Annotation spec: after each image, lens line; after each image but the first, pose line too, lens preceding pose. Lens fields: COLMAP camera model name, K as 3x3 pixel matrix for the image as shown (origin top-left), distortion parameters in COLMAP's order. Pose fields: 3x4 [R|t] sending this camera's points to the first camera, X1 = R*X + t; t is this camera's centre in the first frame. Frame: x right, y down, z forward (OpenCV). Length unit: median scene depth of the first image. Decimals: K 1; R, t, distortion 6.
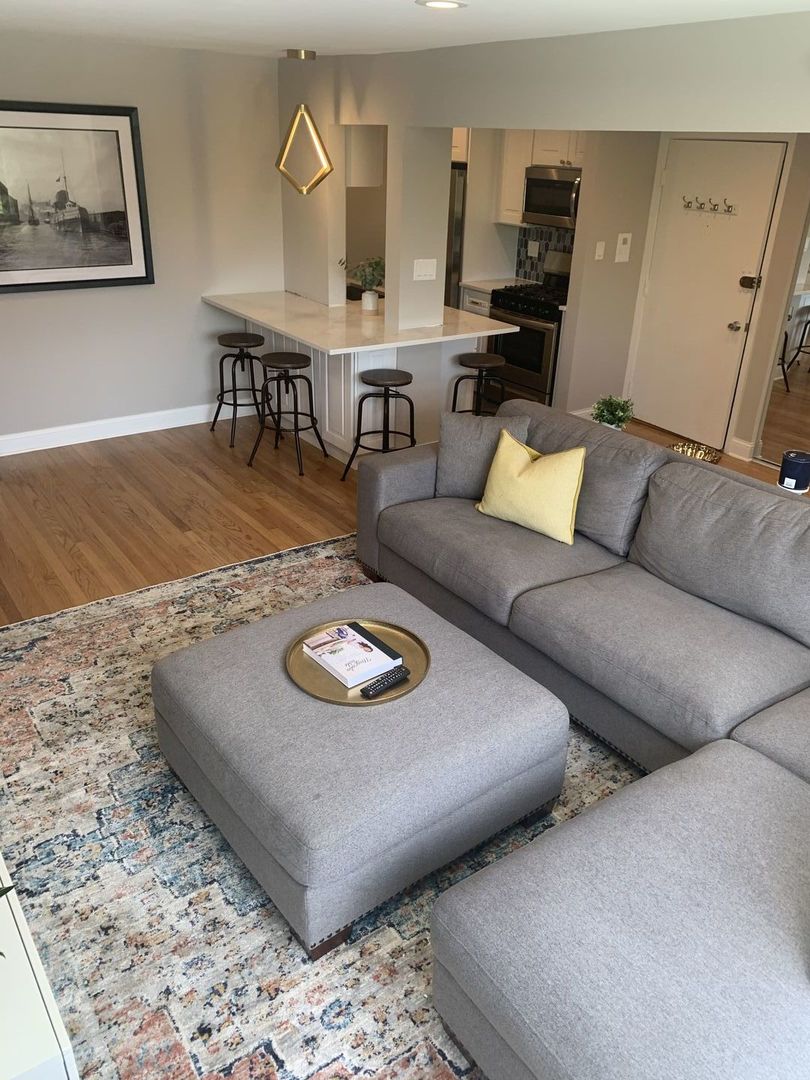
lens RADIAL K [[818.6, 0, 422.1], [0, 818.6, 526.6], [0, 0, 1]] dist [0.071997, -0.104856]
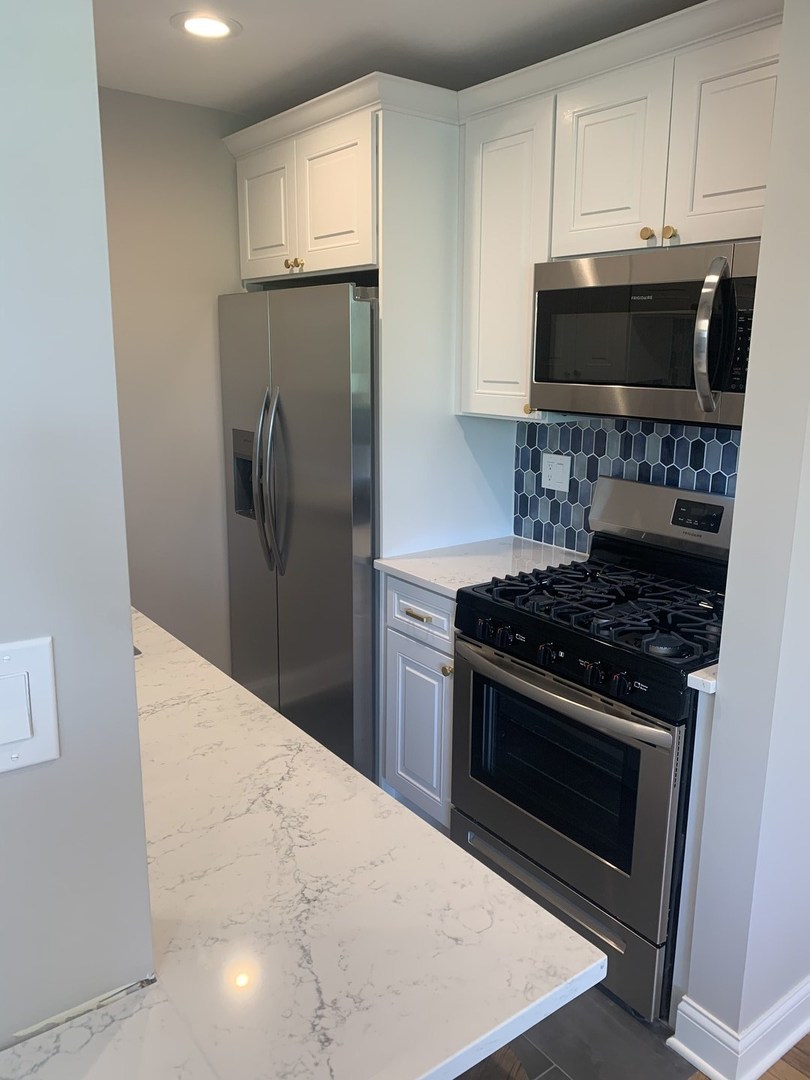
lens RADIAL K [[818.6, 0, 422.1], [0, 818.6, 526.6], [0, 0, 1]] dist [0.071997, -0.104856]
pose [[0.999325, -0.028964, 0.022604, 0.061819], [0.033333, 0.973498, -0.226255, -0.230537], [-0.015452, 0.226856, 0.973806, 0.639252]]
